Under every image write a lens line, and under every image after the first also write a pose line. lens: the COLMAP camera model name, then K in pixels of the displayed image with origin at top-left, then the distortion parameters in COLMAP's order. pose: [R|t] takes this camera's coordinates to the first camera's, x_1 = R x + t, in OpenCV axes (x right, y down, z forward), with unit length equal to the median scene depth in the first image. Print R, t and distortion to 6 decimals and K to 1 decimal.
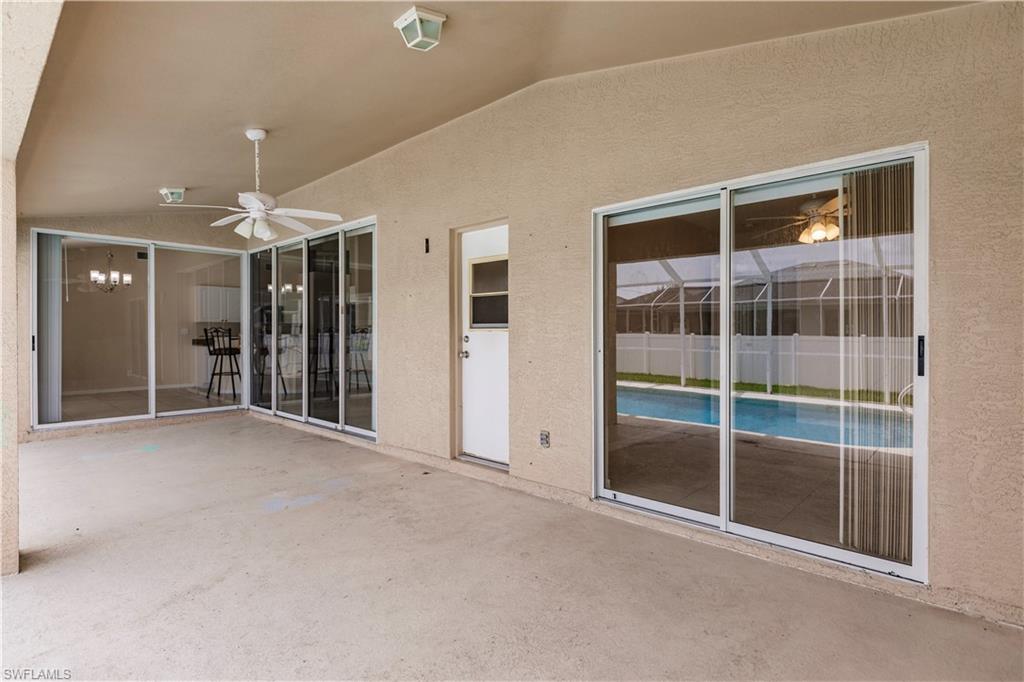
lens RADIAL K [[506.6, 0, 512.0], [0, 506.6, 329.3], [0, 0, 1]] dist [0.003435, 0.001434]
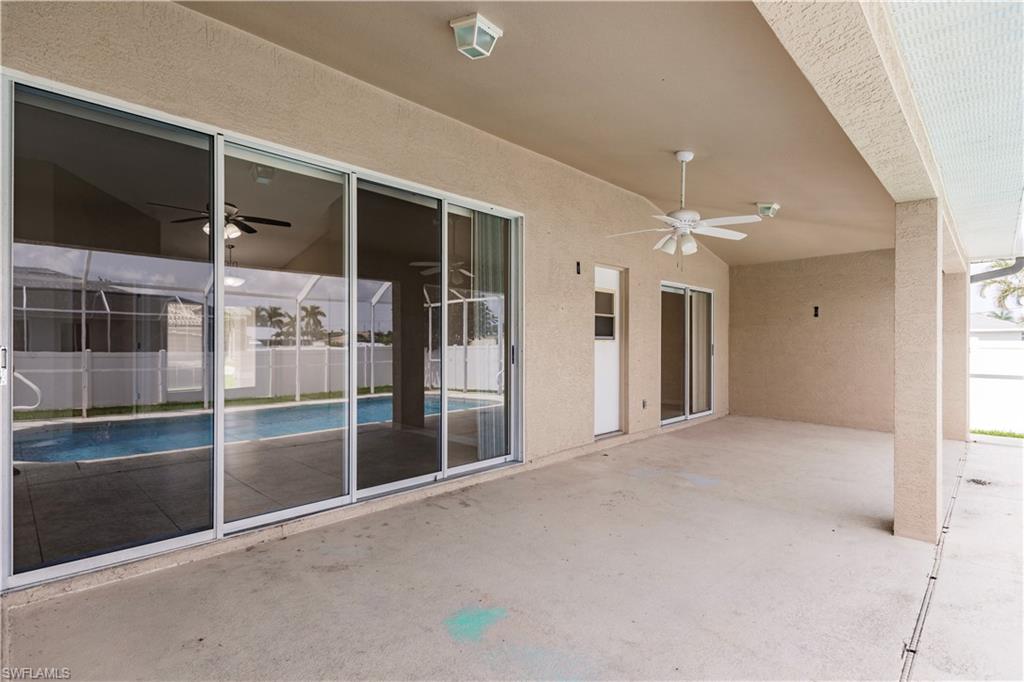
lens RADIAL K [[474.0, 0, 512.7], [0, 474.0, 346.2], [0, 0, 1]] dist [-0.003083, -0.000470]
pose [[0.049279, 0.000426, 0.998785, -1.271314], [-0.002041, 0.999998, -0.000326, 0.015247], [-0.998783, -0.002023, 0.049280, 1.105483]]
